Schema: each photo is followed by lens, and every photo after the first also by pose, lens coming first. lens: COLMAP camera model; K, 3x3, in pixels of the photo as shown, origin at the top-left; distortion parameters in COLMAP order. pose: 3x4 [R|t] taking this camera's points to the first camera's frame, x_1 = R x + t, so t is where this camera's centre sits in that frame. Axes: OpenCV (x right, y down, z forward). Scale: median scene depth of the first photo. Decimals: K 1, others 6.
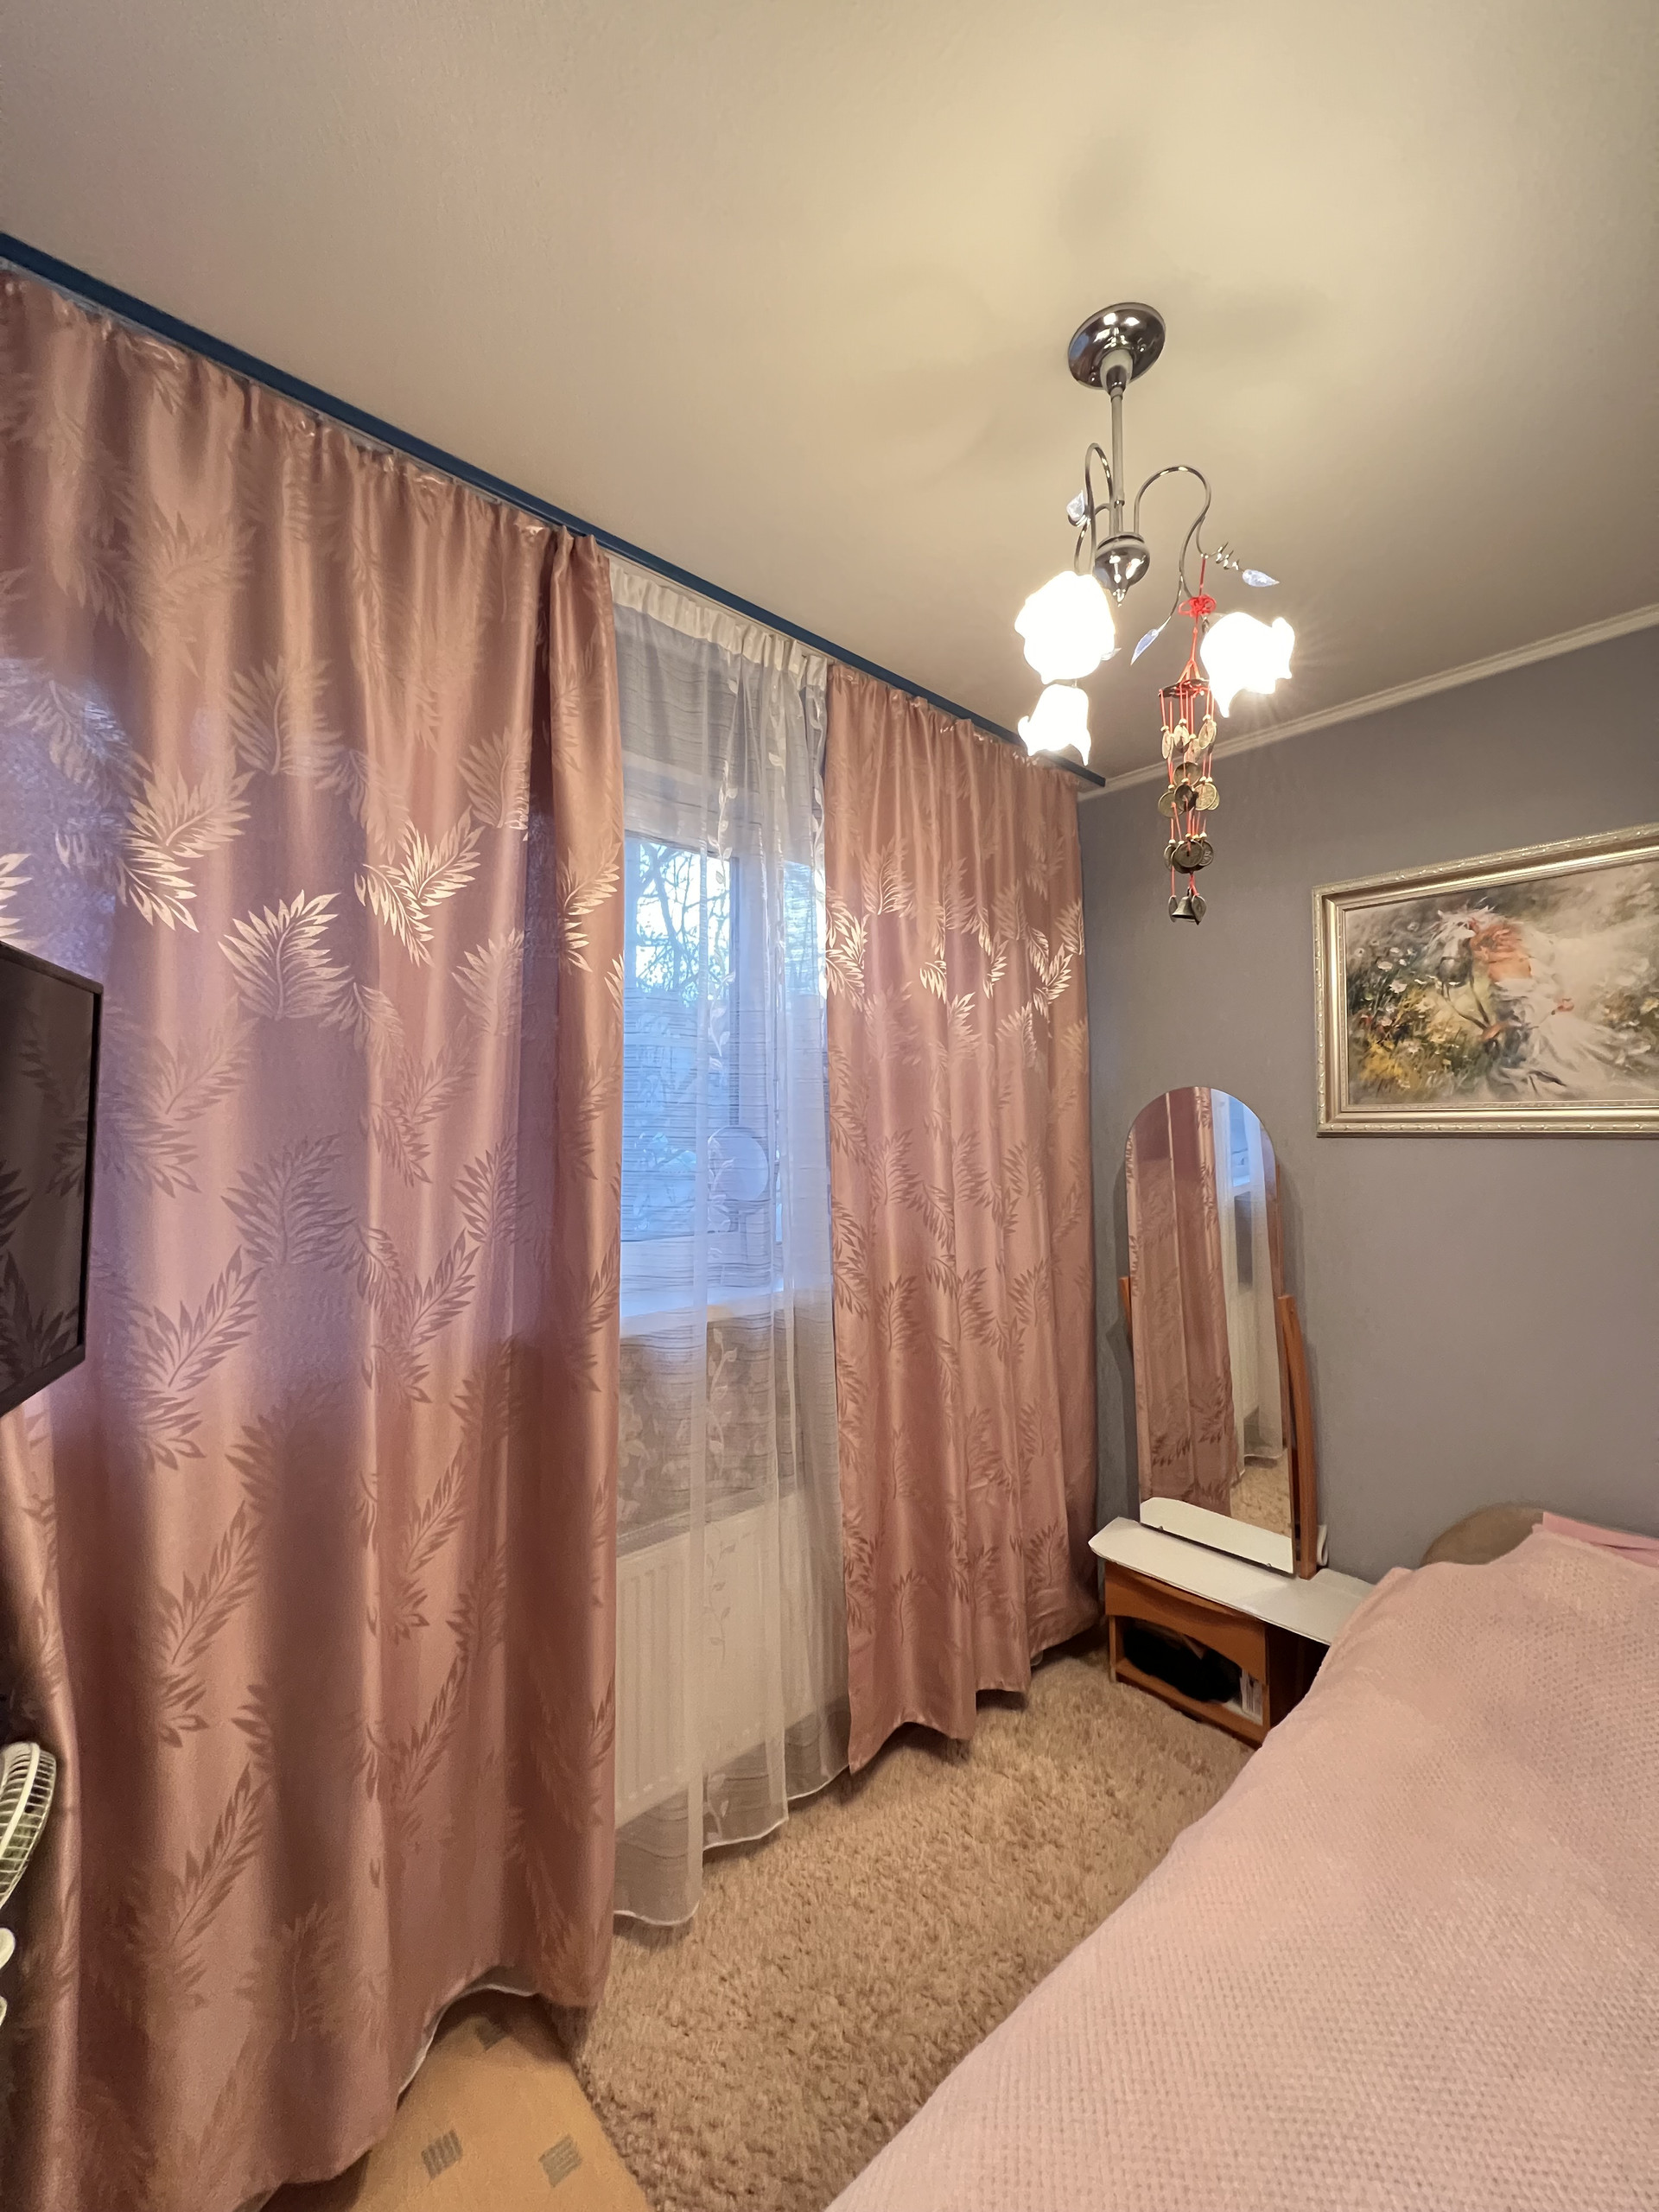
lens RADIAL K [[884.0, 0, 829.5], [0, 884.0, 1111.4], [0, 0, 1]] dist [-0.002595, 0.000428]
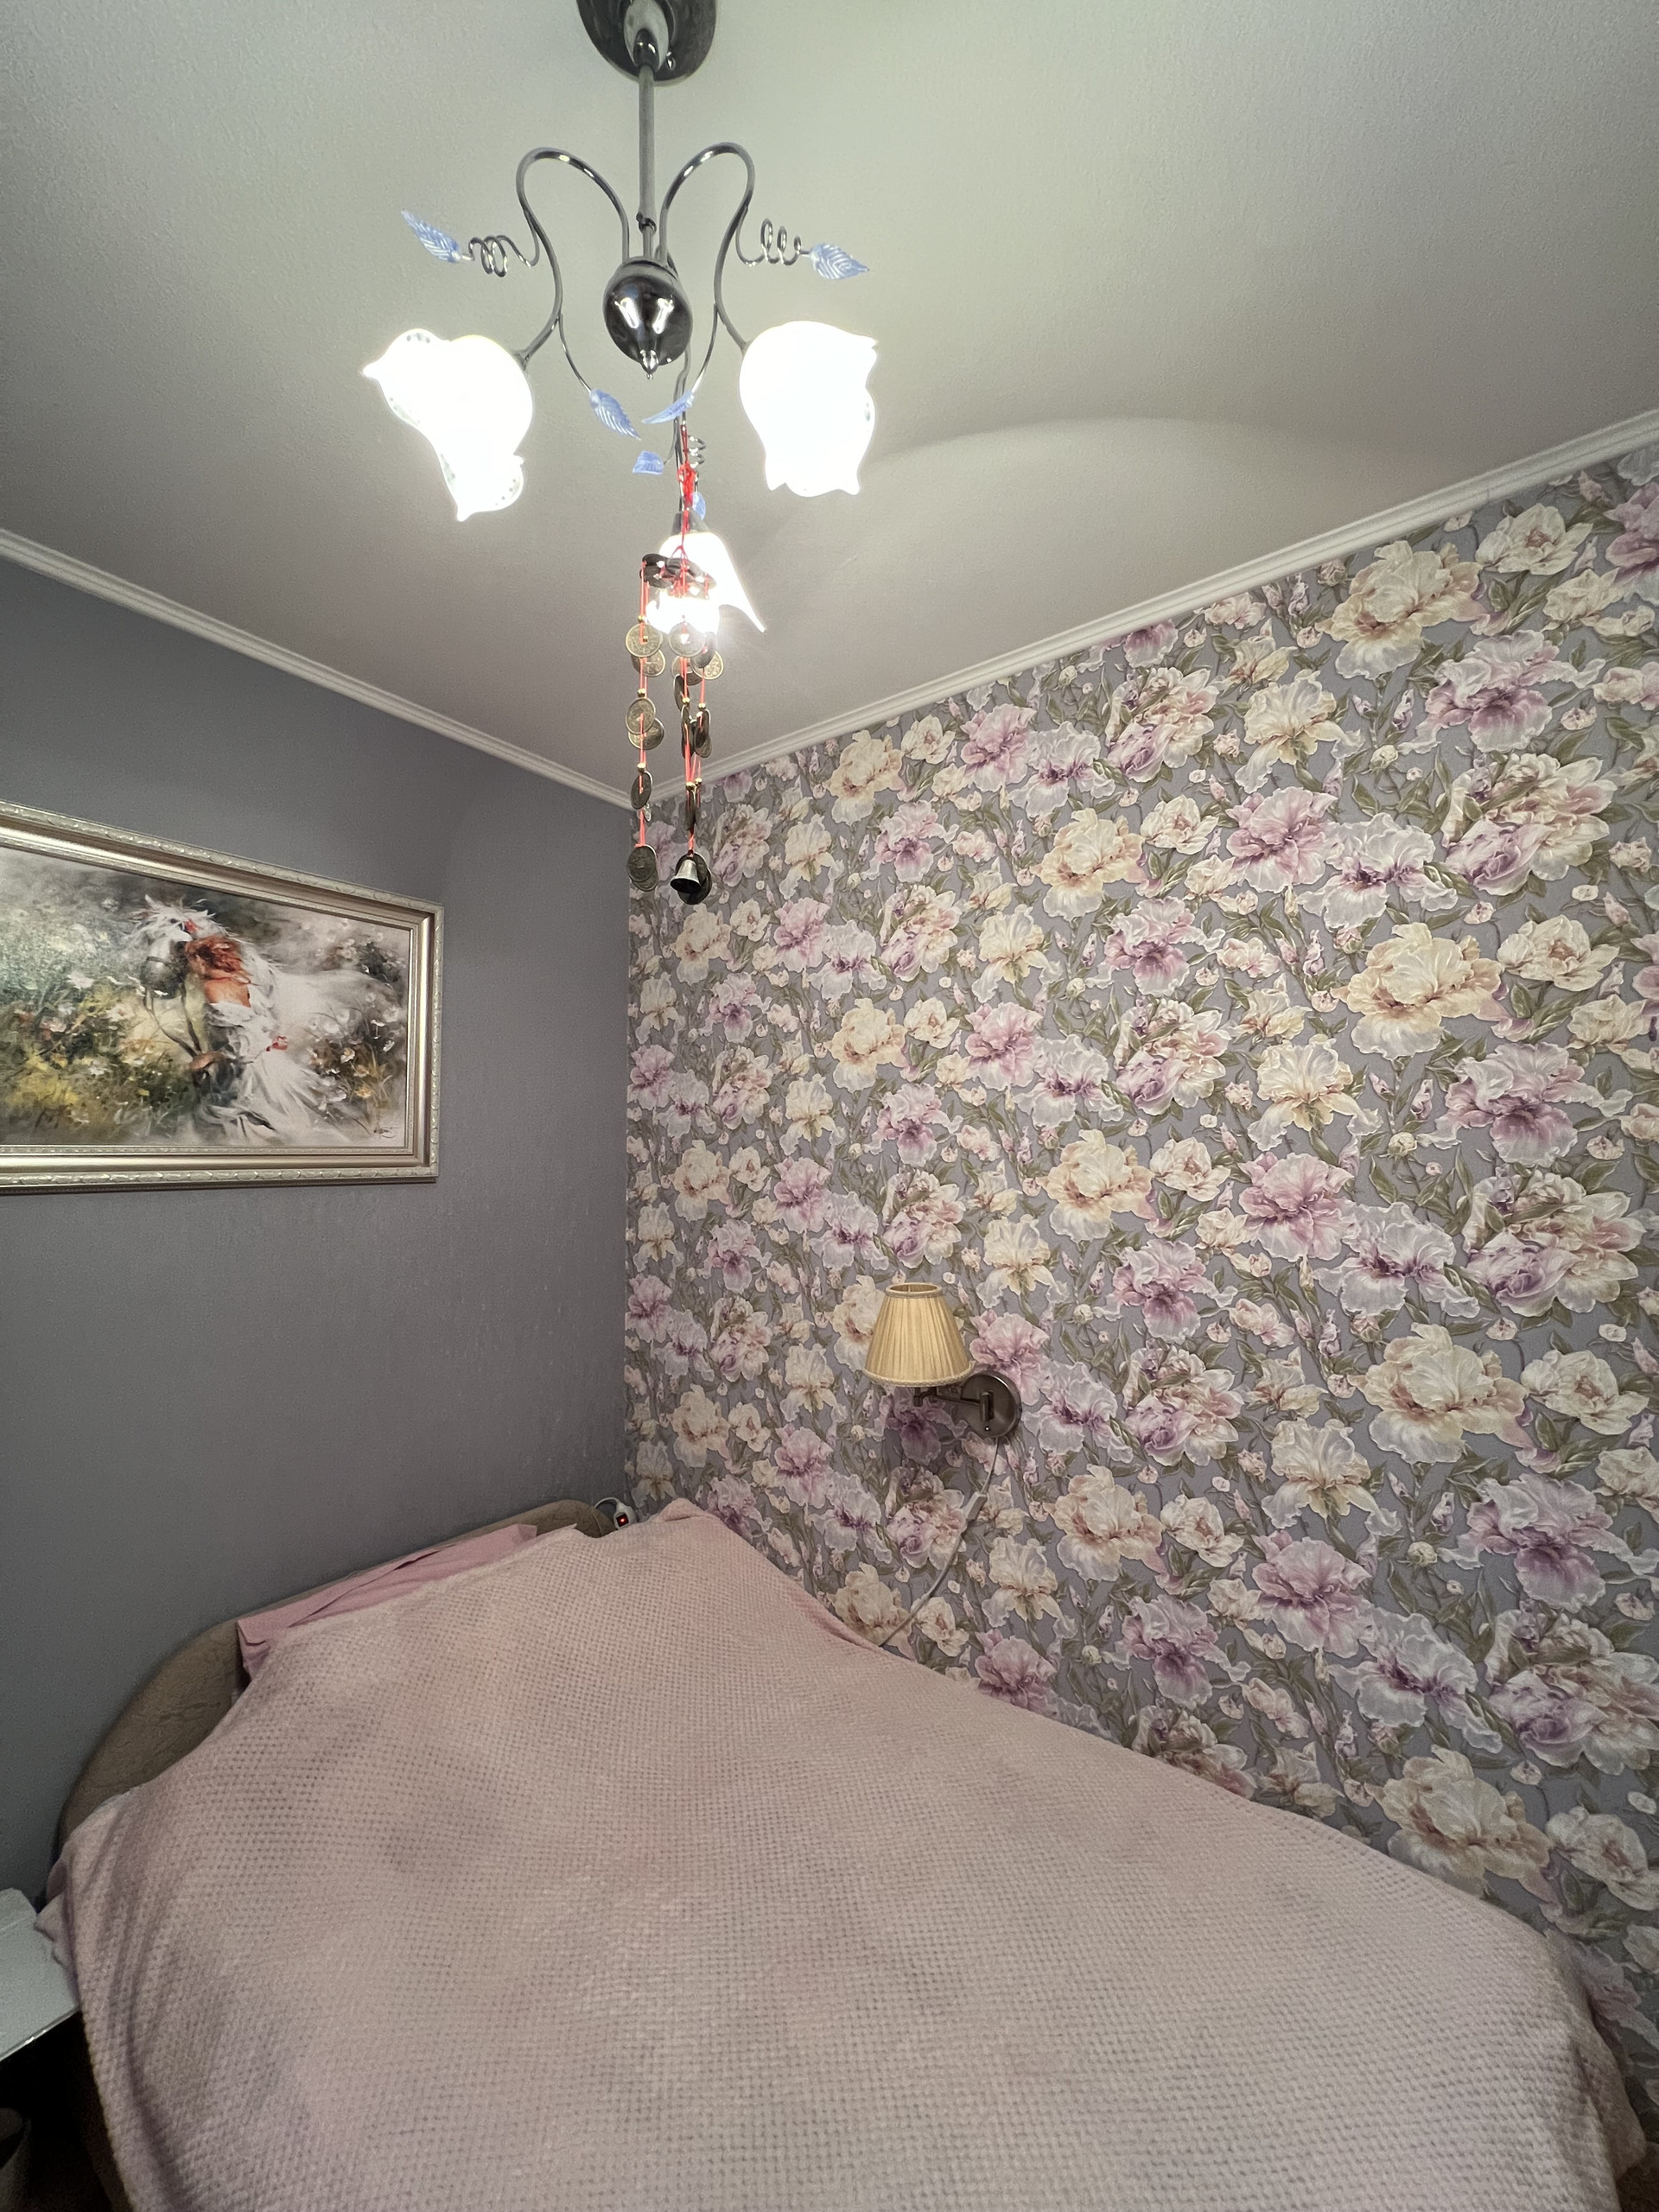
lens RADIAL K [[884.0, 0, 829.9], [0, 884.0, 1112.7], [0, 0, 1]] dist [-0.002595, 0.000428]
pose [[-0.200181, 0.061990, 0.977796, -0.176882], [0.001005, 0.998009, -0.063065, 0.011422], [-0.979758, -0.011642, -0.199845, 0.589355]]
